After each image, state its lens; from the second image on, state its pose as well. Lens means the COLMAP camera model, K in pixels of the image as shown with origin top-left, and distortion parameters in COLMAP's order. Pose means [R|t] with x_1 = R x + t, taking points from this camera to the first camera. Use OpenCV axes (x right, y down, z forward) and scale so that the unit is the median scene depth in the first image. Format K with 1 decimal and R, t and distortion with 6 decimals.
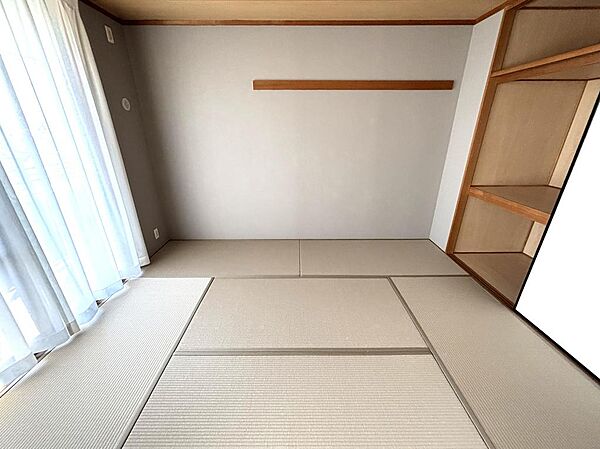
lens RADIAL K [[242.6, 0, 298.3], [0, 242.6, 223.6], [0, 0, 1]] dist [0.004311, -0.000300]
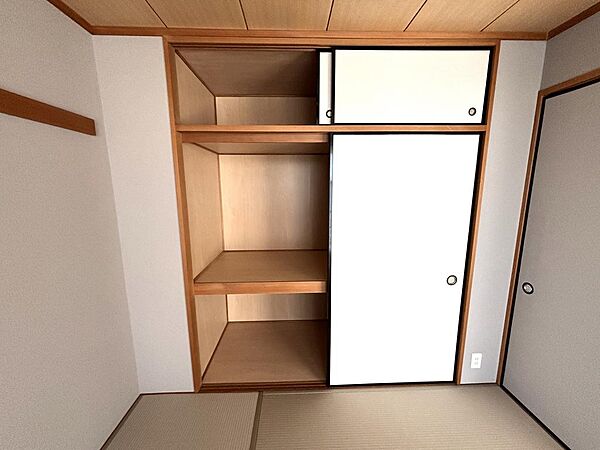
lens RADIAL K [[242.6, 0, 300.0], [0, 242.6, 225.9], [0, 0, 1]] dist [0.004311, -0.000300]
pose [[-0.034859, -0.159524, 0.986578, 0.070678], [0.377374, 0.911994, 0.160798, -0.305301], [-0.925405, 0.377914, 0.028409, 0.681437]]
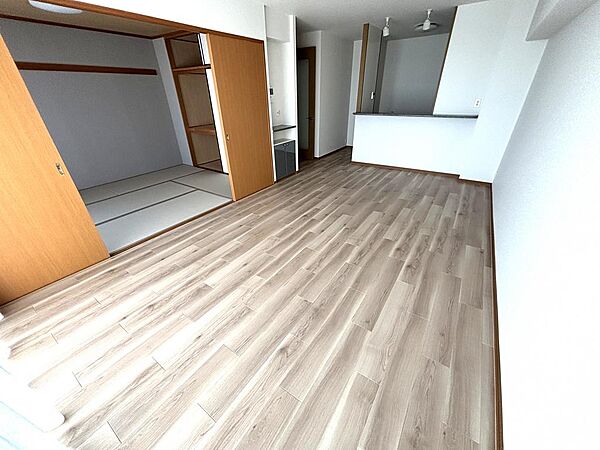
lens RADIAL K [[242.6, 0, 301.1], [0, 242.6, 226.5], [0, 0, 1]] dist [0.004311, -0.000300]
pose [[0.555705, -0.398424, 0.729692, -0.589448], [0.316177, 0.913019, 0.257735, 0.385604], [-0.768911, 0.087487, 0.633342, -0.950749]]
